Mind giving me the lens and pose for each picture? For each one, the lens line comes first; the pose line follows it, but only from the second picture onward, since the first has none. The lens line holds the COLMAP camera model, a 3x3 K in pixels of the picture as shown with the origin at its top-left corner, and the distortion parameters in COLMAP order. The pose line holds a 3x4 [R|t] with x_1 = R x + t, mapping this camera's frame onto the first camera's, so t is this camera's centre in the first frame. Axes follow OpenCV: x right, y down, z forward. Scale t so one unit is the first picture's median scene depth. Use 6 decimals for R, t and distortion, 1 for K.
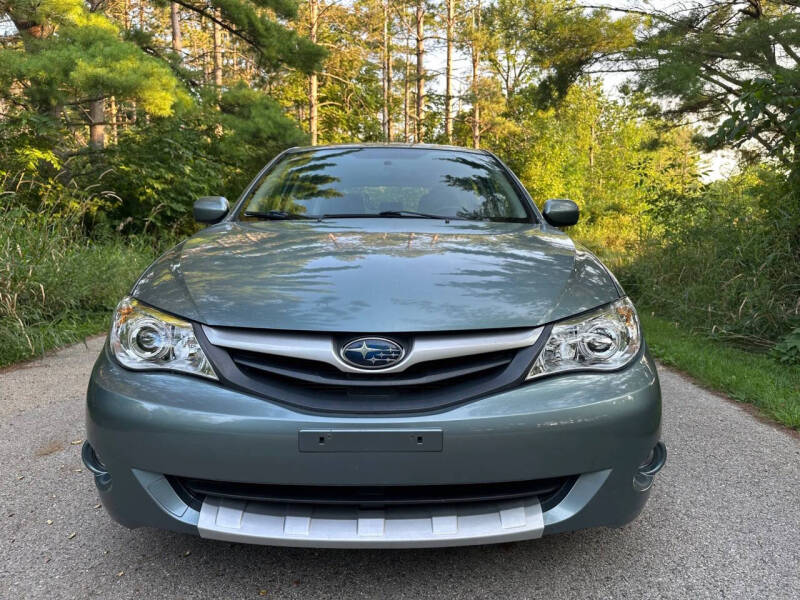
lens RADIAL K [[563.1, 0, 398.9], [0, 563.1, 316.6], [0, 0, 1]] dist [0.077952, -0.104054]
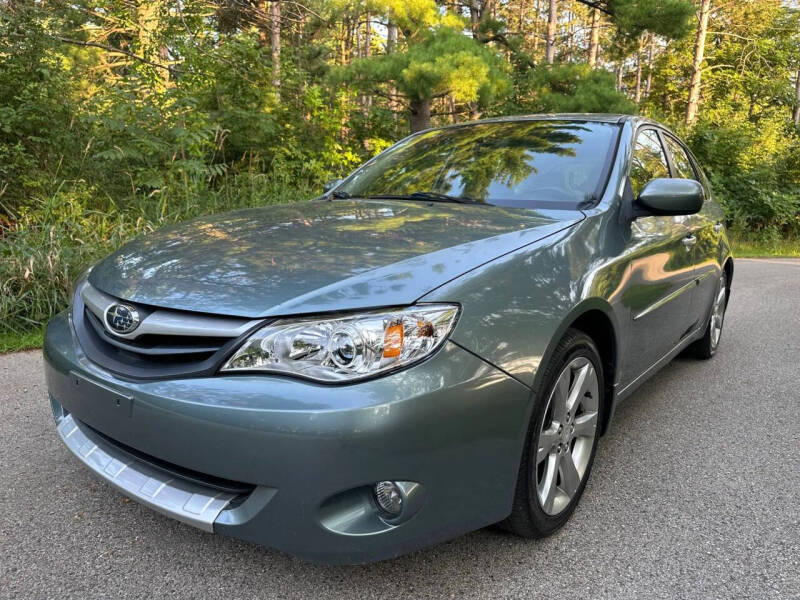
lens RADIAL K [[565.4, 0, 401.6], [0, 565.4, 316.4], [0, 0, 1]] dist [-0.004696, 0.003515]
pose [[0.790592, 0.142445, -0.595545, 0.180936], [-0.120540, 0.989740, 0.076712, -0.015982], [0.600362, 0.011139, 0.799651, 0.073006]]
